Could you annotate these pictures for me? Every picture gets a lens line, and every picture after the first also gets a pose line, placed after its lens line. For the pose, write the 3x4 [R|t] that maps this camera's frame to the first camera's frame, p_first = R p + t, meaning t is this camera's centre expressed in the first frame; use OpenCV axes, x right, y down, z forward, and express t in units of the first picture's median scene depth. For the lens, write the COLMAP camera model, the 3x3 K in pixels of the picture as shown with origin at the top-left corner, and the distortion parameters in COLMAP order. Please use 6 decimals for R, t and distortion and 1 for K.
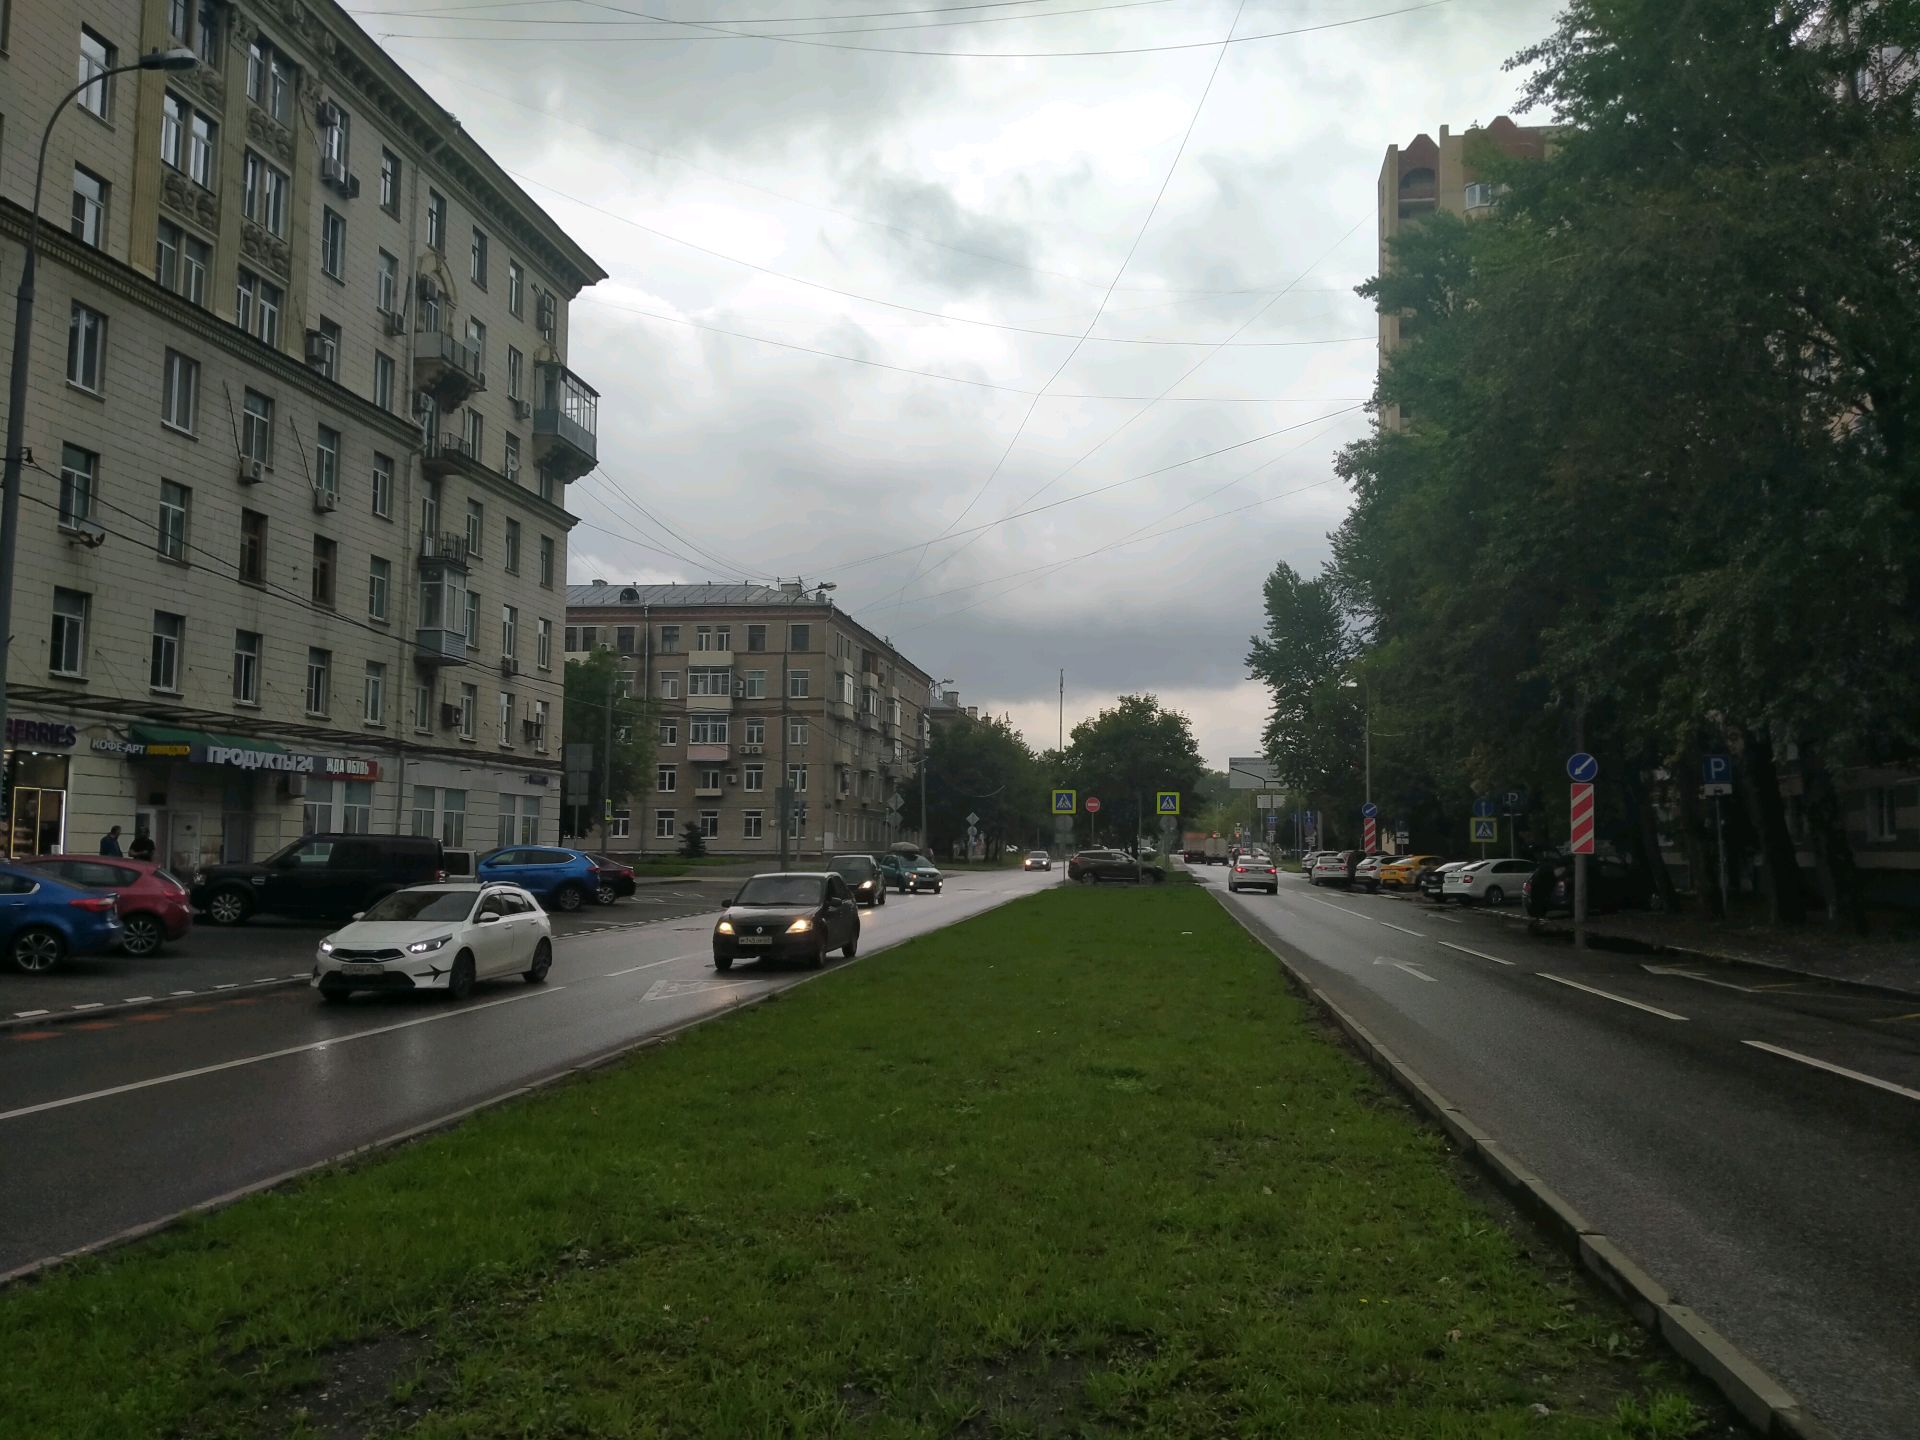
lens RADIAL K [[1566.3, 0, 960.0], [0, 1566.3, 720.0], [0, 0, 1]] dist [0.099206, -0.180244]
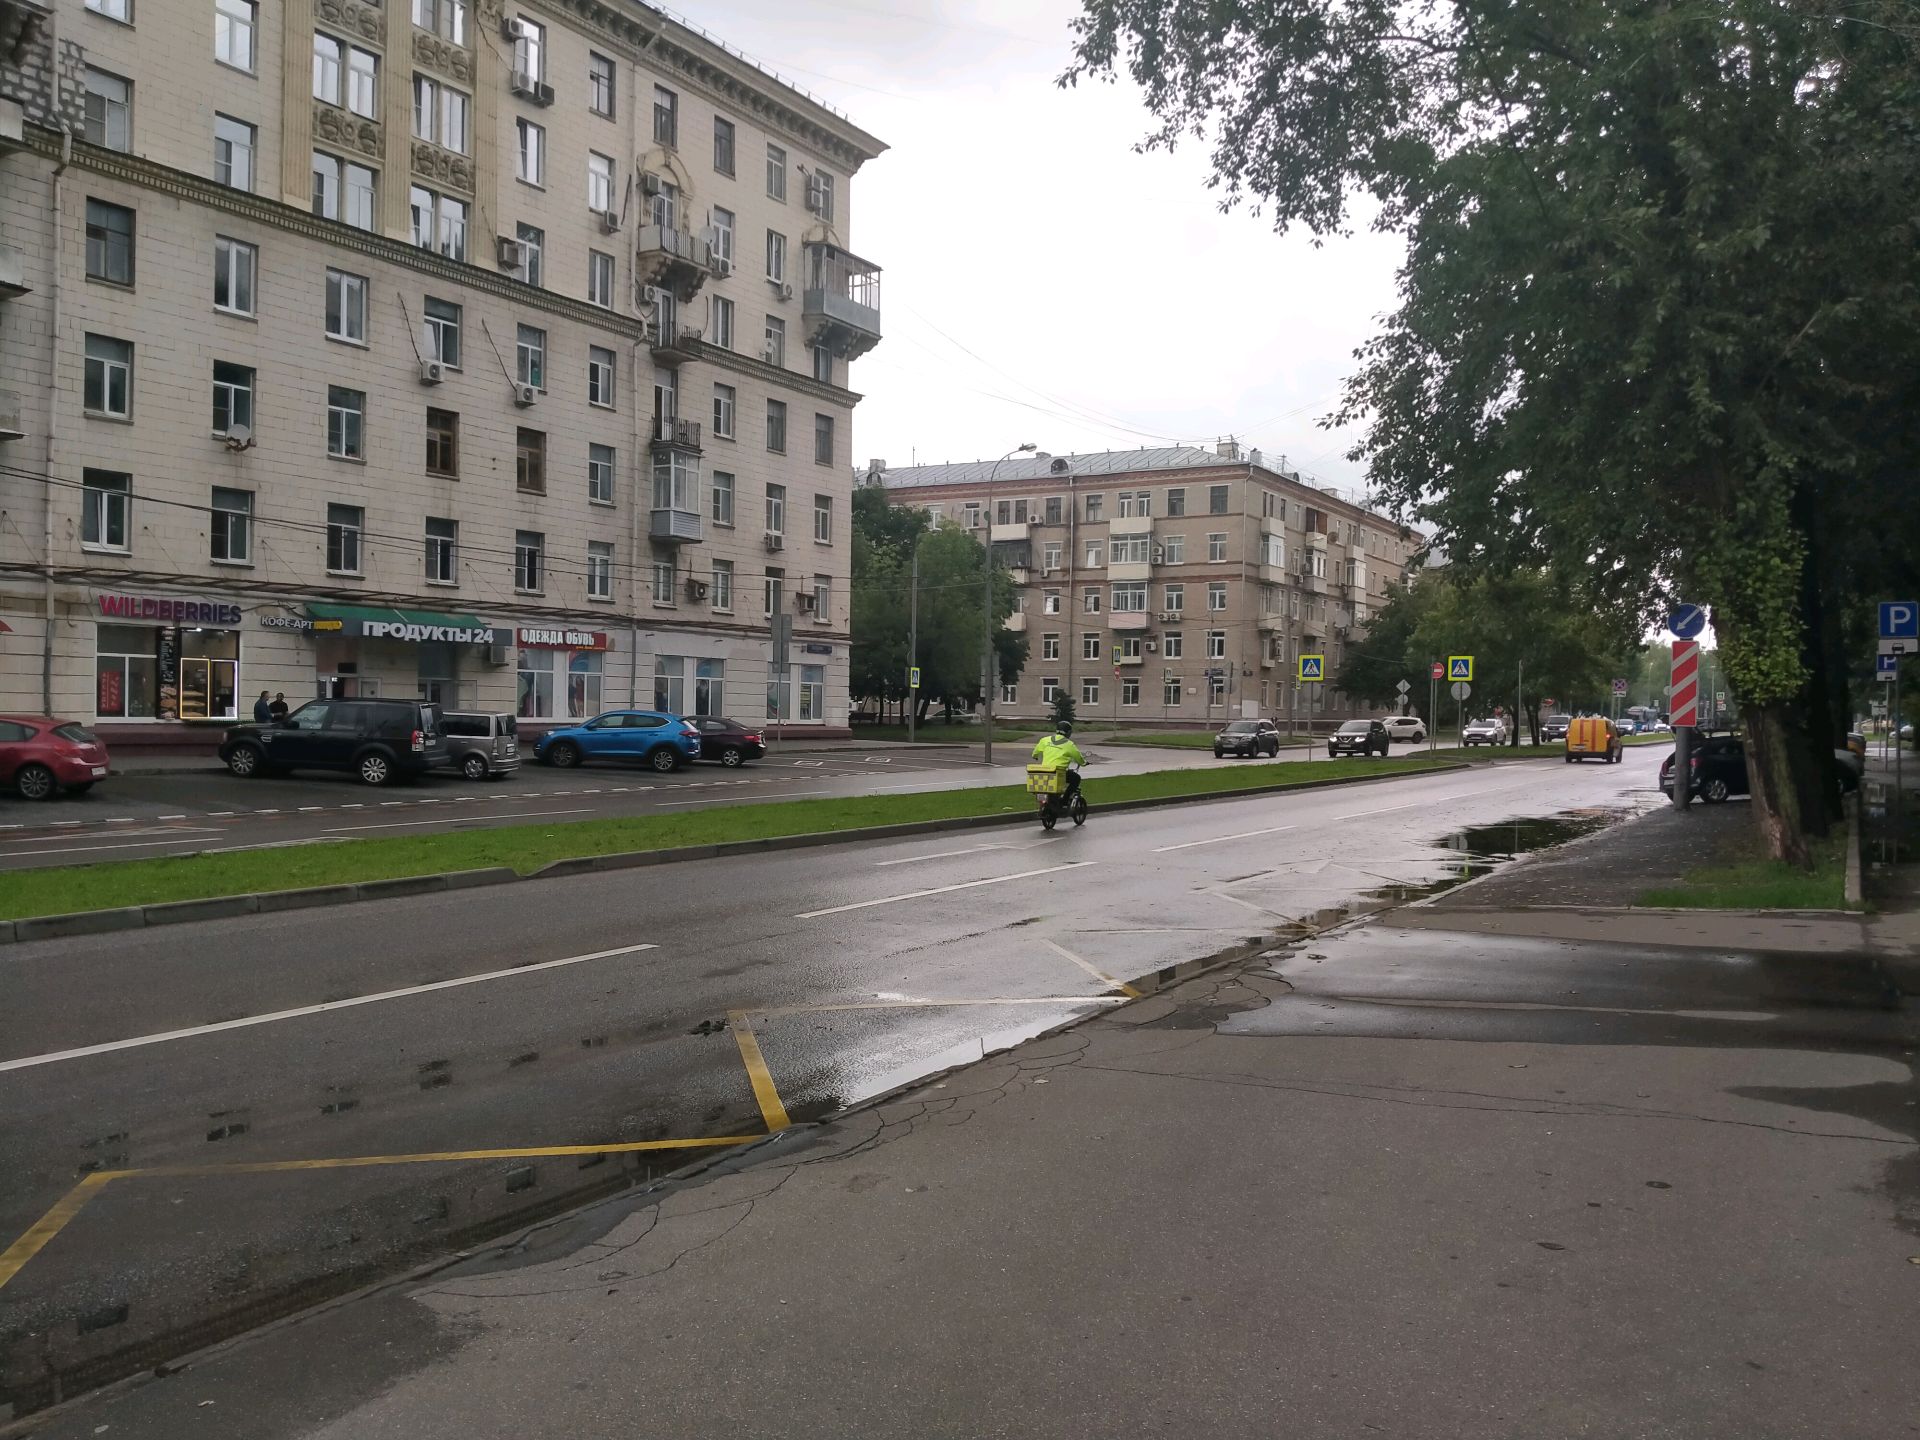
lens RADIAL K [[1556.3, 0, 960.0], [0, 1556.3, 720.0], [0, 0, 1]] dist [0.129069, -0.266240]
pose [[0.925149, 0.008001, -0.379520, 0.259306], [0.023971, 0.996551, 0.079442, 0.005431], [0.378847, -0.082593, 0.921767, 0.081280]]
